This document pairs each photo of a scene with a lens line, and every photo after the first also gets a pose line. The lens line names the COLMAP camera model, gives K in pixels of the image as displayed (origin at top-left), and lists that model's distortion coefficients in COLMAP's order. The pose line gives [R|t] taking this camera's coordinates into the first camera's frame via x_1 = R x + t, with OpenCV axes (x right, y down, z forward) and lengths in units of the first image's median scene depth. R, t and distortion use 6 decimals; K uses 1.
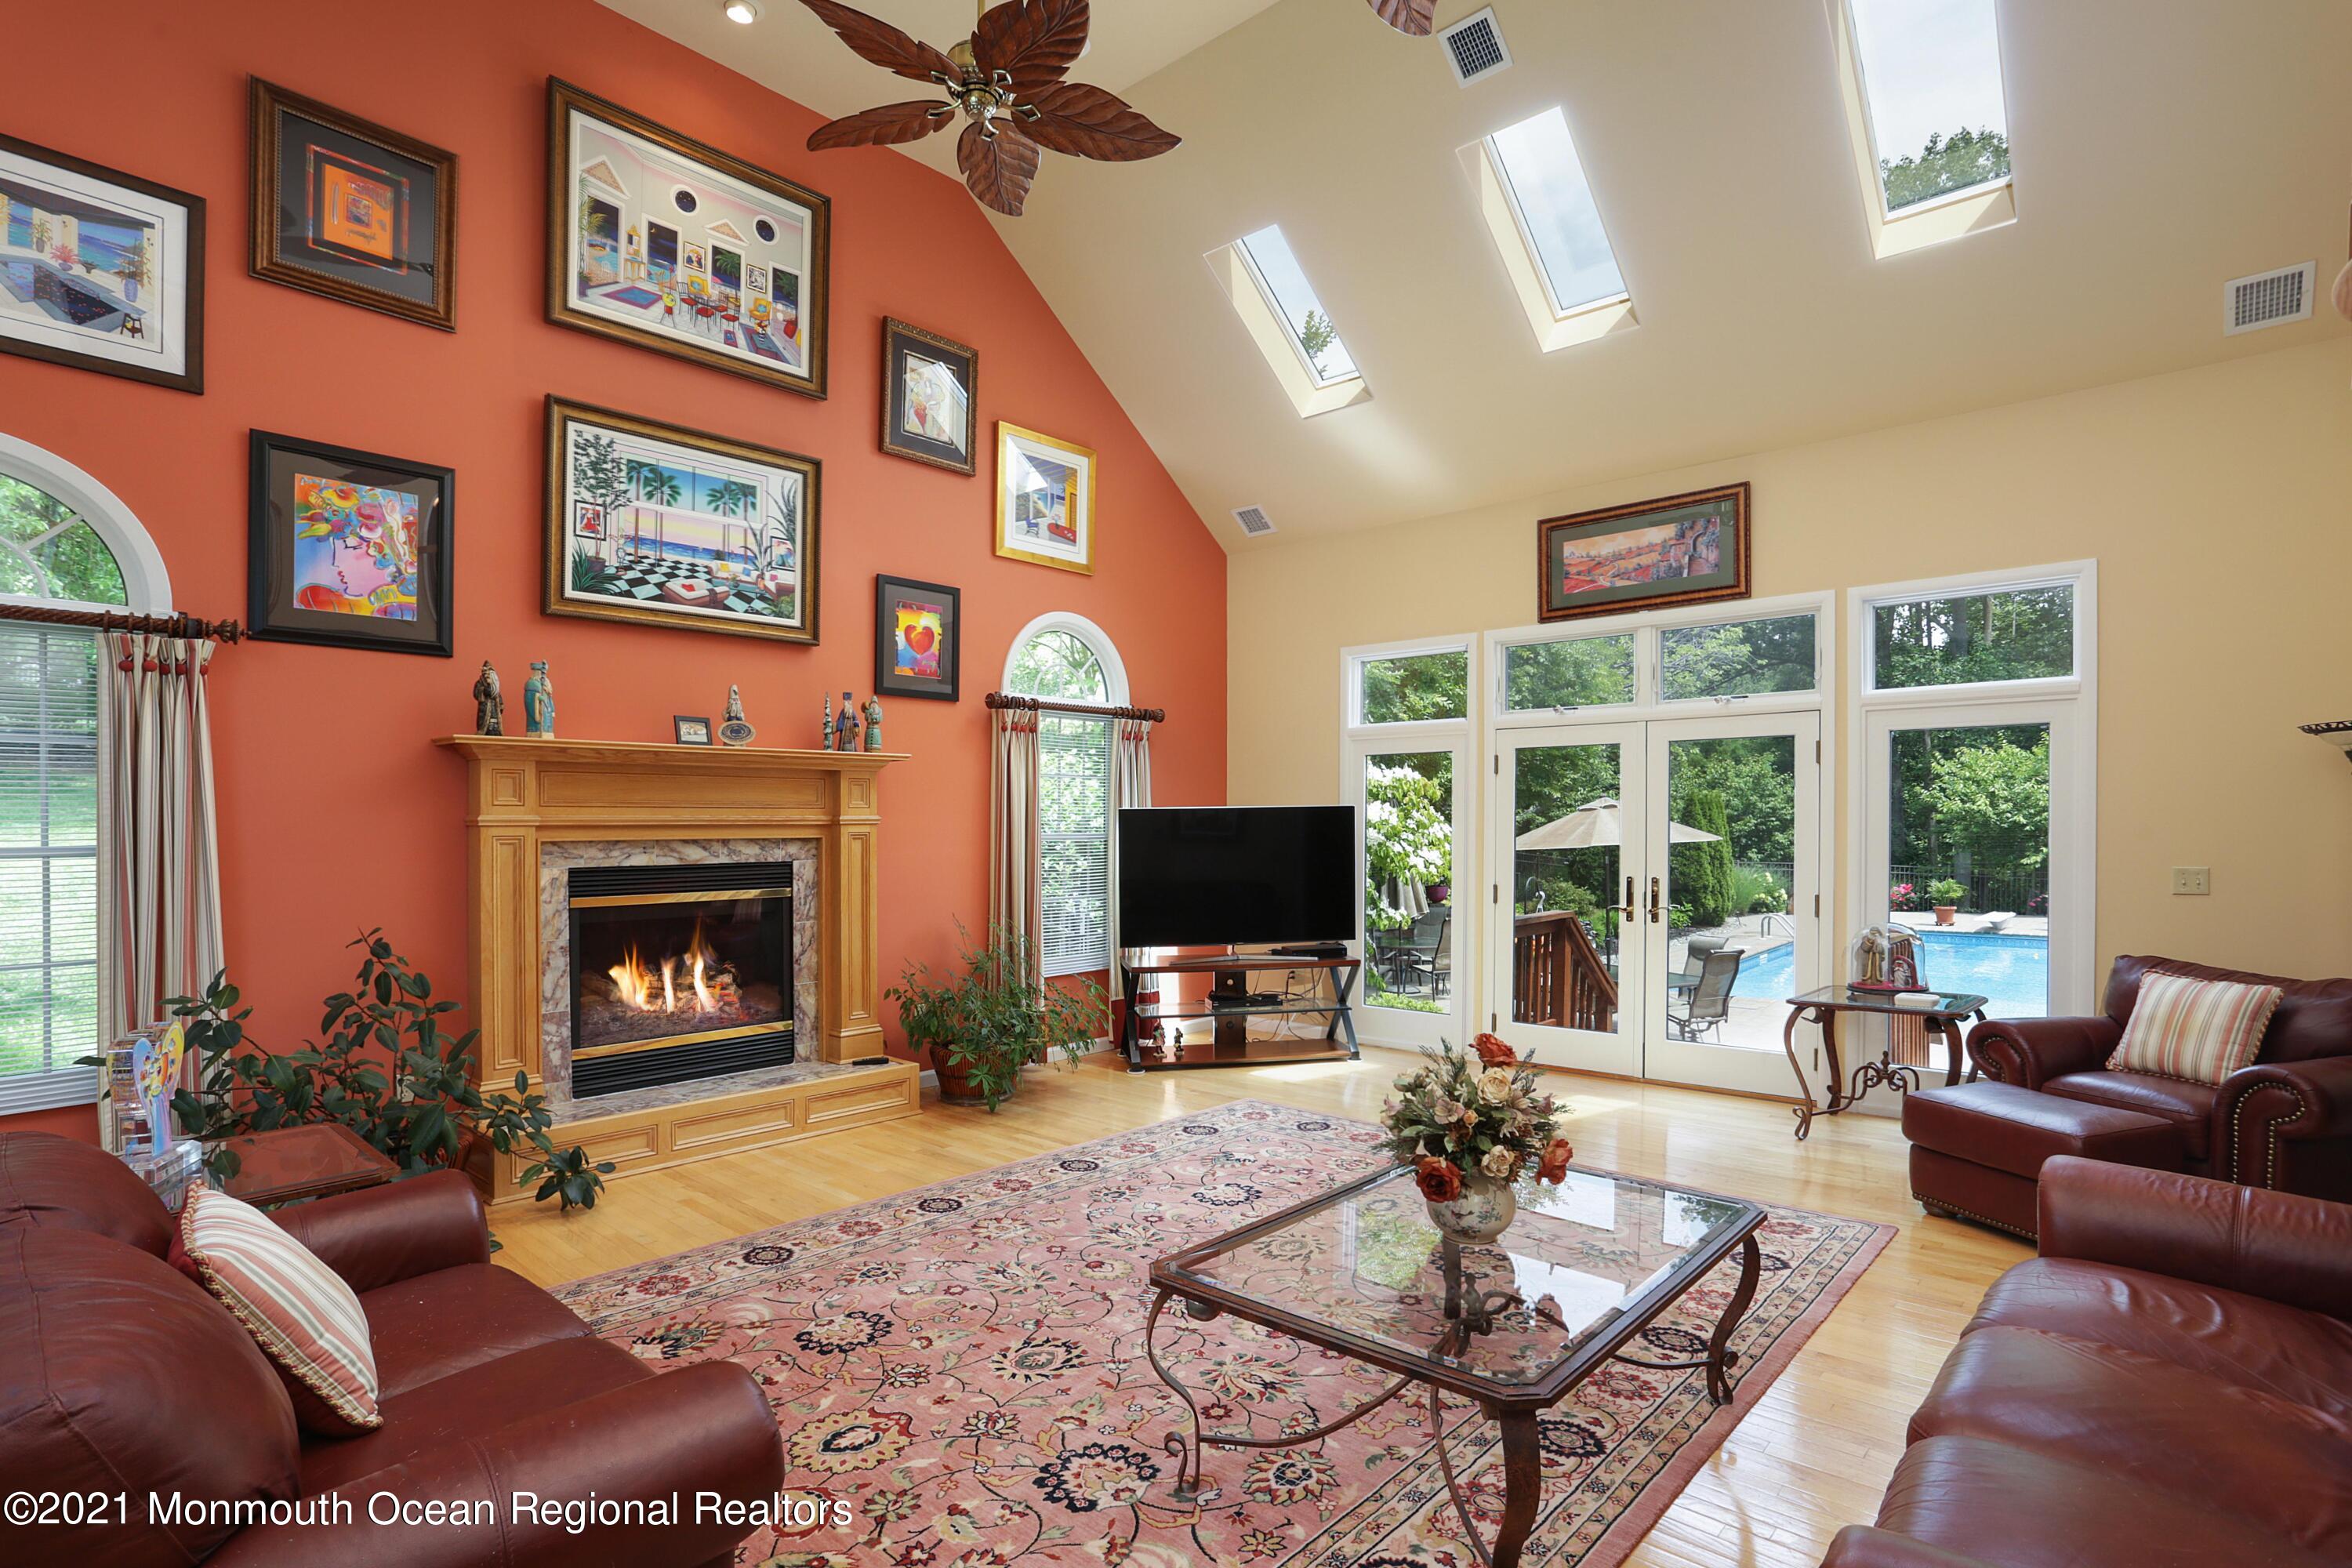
lens RADIAL K [[1162.2, 0, 1159.3], [0, 1162.2, 821.7], [0, 0, 1]] dist [-0.075231, 0.053511]
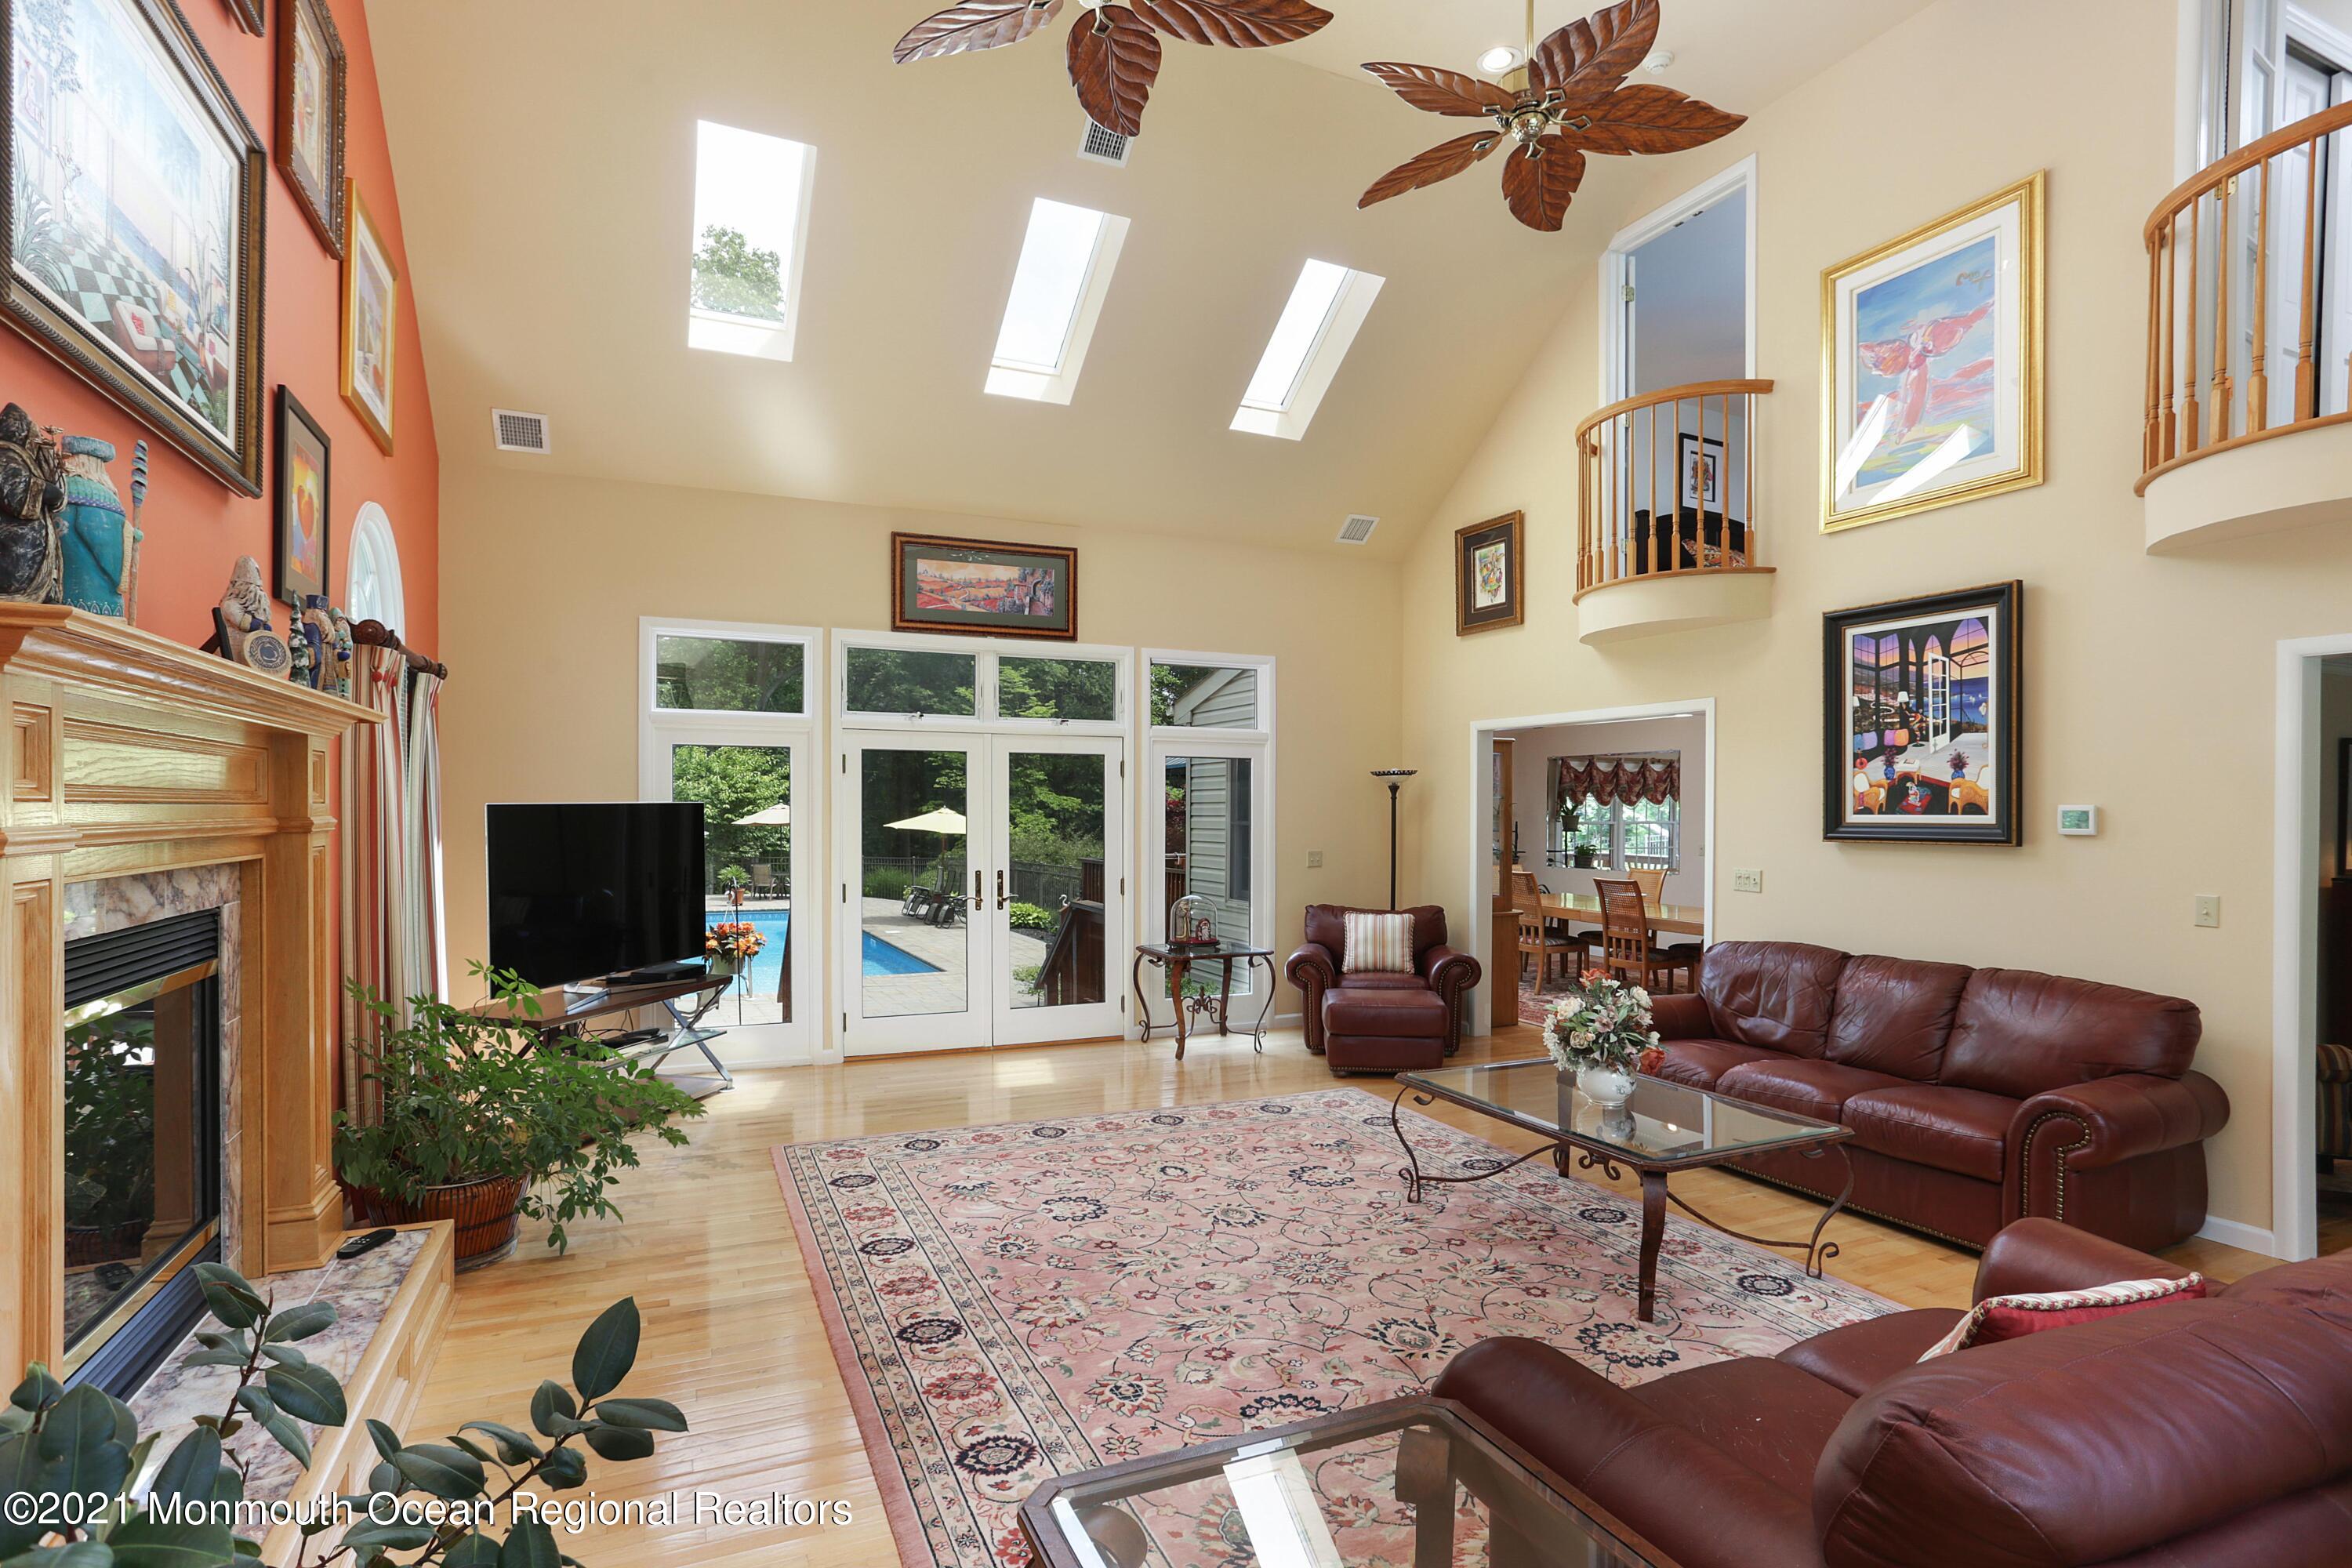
lens RADIAL K [[1162.2, 0, 1159.3], [0, 1162.2, 821.7], [0, 0, 1]] dist [-0.075231, 0.053511]
pose [[0.407150, -0.003699, 0.913354, -0.594979], [-0.005390, 0.999965, 0.006452, -0.008875], [-0.913345, -0.007549, 0.407116, 0.398112]]
